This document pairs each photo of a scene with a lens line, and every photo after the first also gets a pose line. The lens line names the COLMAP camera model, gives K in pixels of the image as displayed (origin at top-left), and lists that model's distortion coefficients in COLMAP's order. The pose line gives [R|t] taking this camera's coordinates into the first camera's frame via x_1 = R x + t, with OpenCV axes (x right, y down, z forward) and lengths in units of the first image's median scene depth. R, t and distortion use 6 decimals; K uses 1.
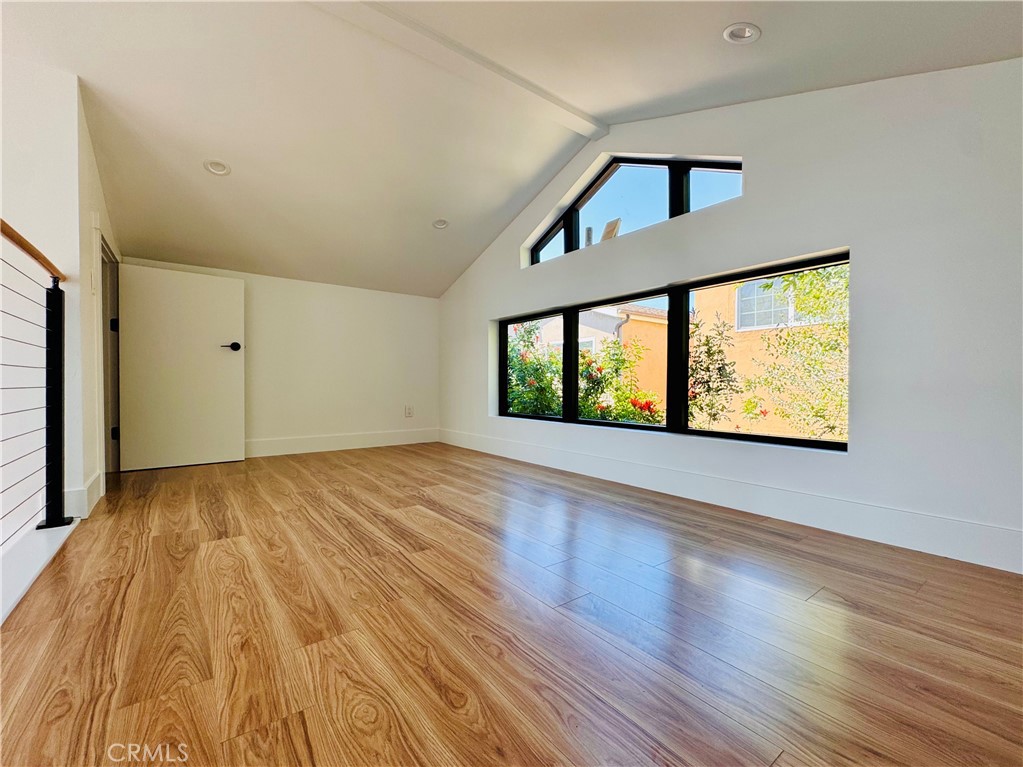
lens RADIAL K [[454.8, 0, 513.9], [0, 454.8, 394.6], [0, 0, 1]] dist [-0.001173, -0.000034]
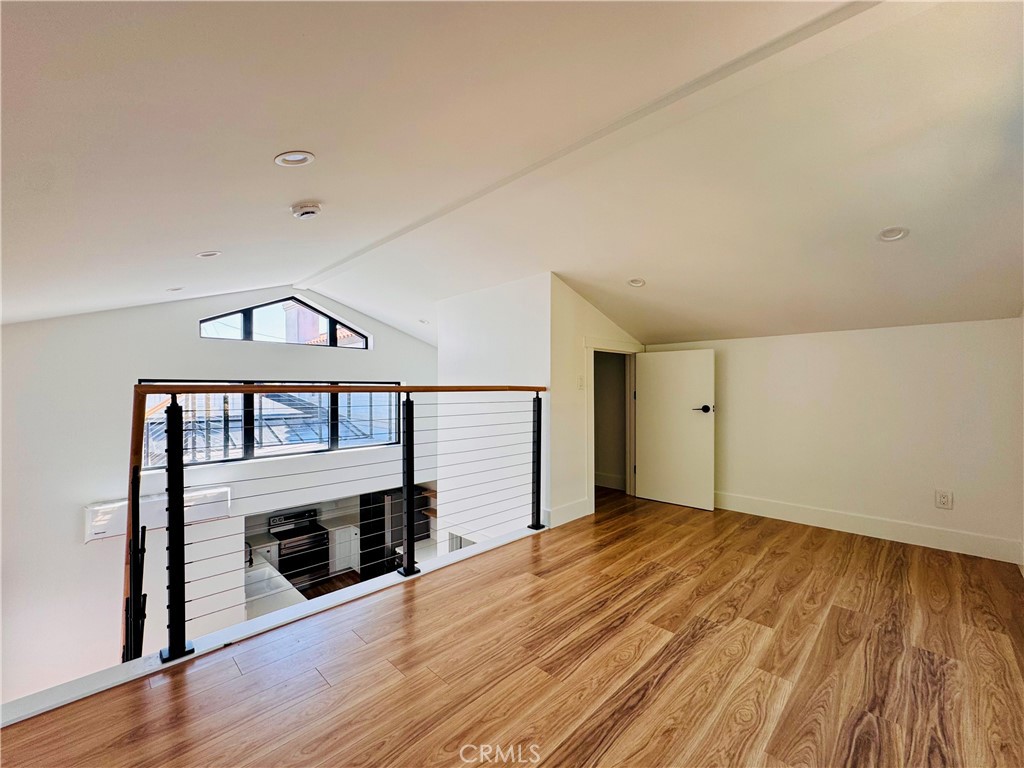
lens RADIAL K [[415.0, 0, 510.6], [0, 415.0, 393.3], [0, 0, 1]] dist [-0.002124, -0.000161]
pose [[0.140300, 0.001698, -0.990108, 0.574138], [-0.010928, 0.999940, 0.000166, -0.231108], [0.990049, 0.010797, 0.140310, 0.613861]]
